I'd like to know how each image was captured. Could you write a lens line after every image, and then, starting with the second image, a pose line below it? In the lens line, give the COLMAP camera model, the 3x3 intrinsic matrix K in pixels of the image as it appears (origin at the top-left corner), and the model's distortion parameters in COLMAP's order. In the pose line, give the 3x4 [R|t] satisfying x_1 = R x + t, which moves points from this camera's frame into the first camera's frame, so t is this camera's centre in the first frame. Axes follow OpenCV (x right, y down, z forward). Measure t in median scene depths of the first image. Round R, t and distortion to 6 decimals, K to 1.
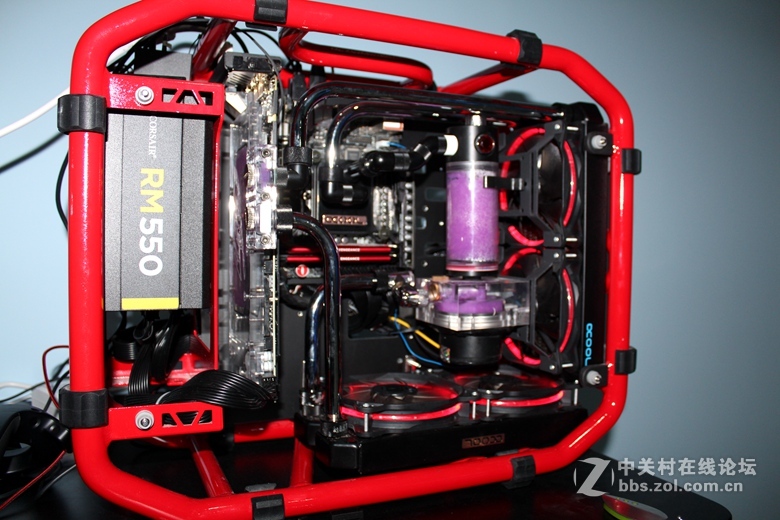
lens RADIAL K [[634.8, 0, 390.0], [0, 634.8, 260.0], [0, 0, 1]] dist [-0.168843, 0.133852]
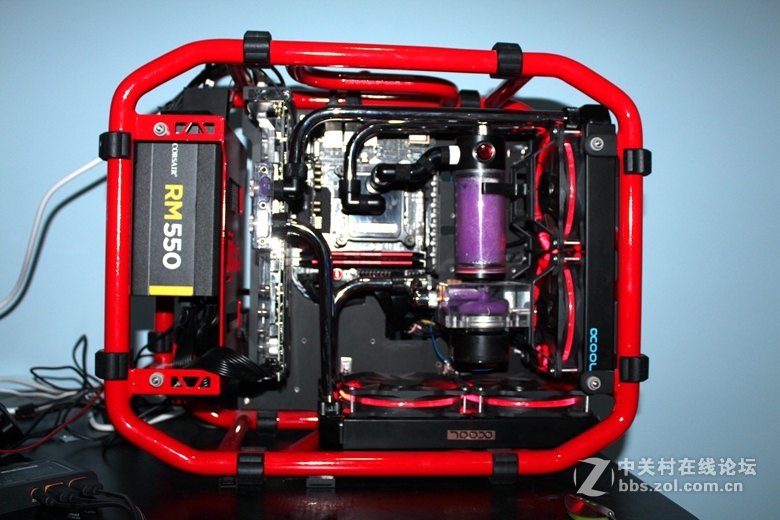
lens RADIAL K [[736.5, 0, 390.0], [0, 736.5, 260.0], [0, 0, 1]] dist [-0.108421, 0.000466]
pose [[0.941783, 0.000727, -0.336220, 0.410756], [-0.014821, 0.999115, -0.039354, 0.045306], [0.335894, 0.042046, 0.940961, -0.196868]]
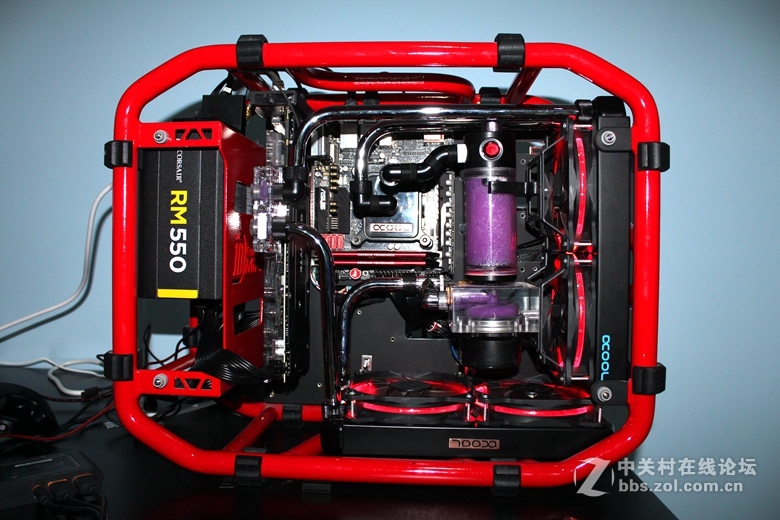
lens RADIAL K [[634.8, 0, 390.0], [0, 634.8, 260.0], [0, 0, 1]] dist [-0.168843, 0.133852]
pose [[0.882849, 0.006317, -0.469615, 0.476749], [-0.014550, 0.999797, -0.013904, 0.008365], [0.469432, 0.019108, 0.882762, 0.037514]]
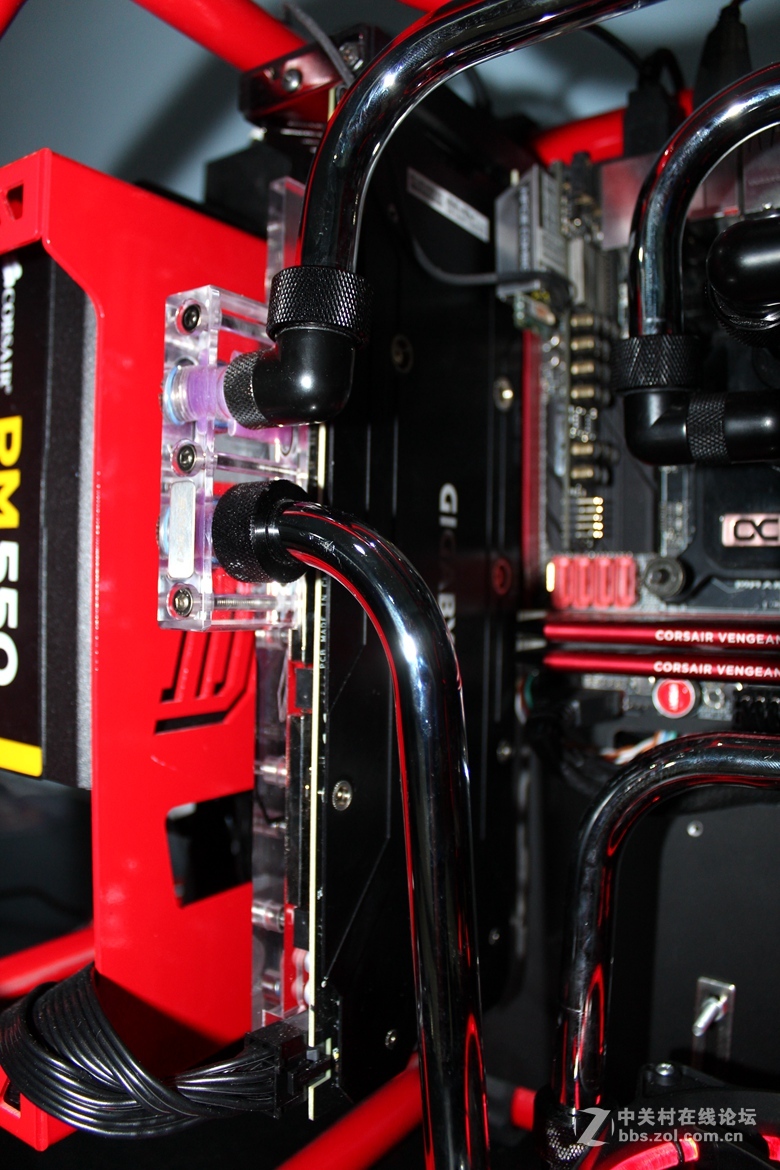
lens RADIAL K [[952.2, 0, 390.0], [0, 952.2, 585.0], [0, 0, 1]] dist [-0.168843, 0.133852]
pose [[0.519711, 0.003025, -0.854337, 0.197616], [-0.030984, 0.999403, -0.015309, -0.028984], [0.853780, 0.034427, 0.519494, 0.685738]]
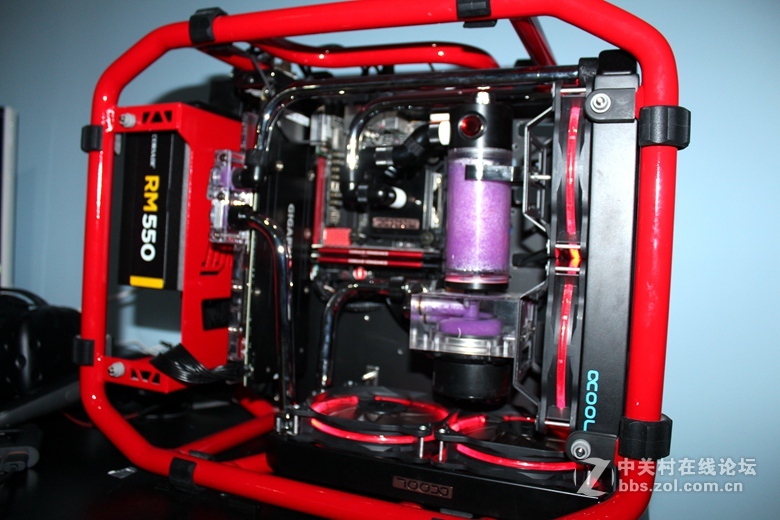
lens RADIAL K [[634.8, 0, 390.0], [0, 634.8, 260.0], [0, 0, 1]] dist [-0.168843, 0.133852]
pose [[0.684596, 0.037048, -0.727980, 0.668712], [-0.068228, 0.997580, -0.013395, 0.005860], [0.725722, 0.058839, 0.685467, 0.372718]]
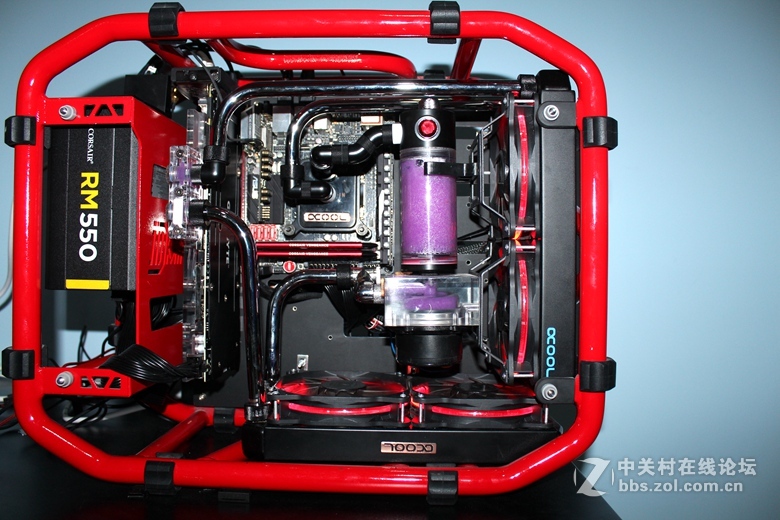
lens RADIAL K [[634.8, 0, 390.0], [0, 634.8, 260.0], [0, 0, 1]] dist [-0.168843, 0.133852]
pose [[0.900306, -0.003690, -0.435241, 0.501381], [-0.012223, 0.999355, -0.033756, 0.042472], [0.435085, 0.035711, 0.899681, 0.140614]]
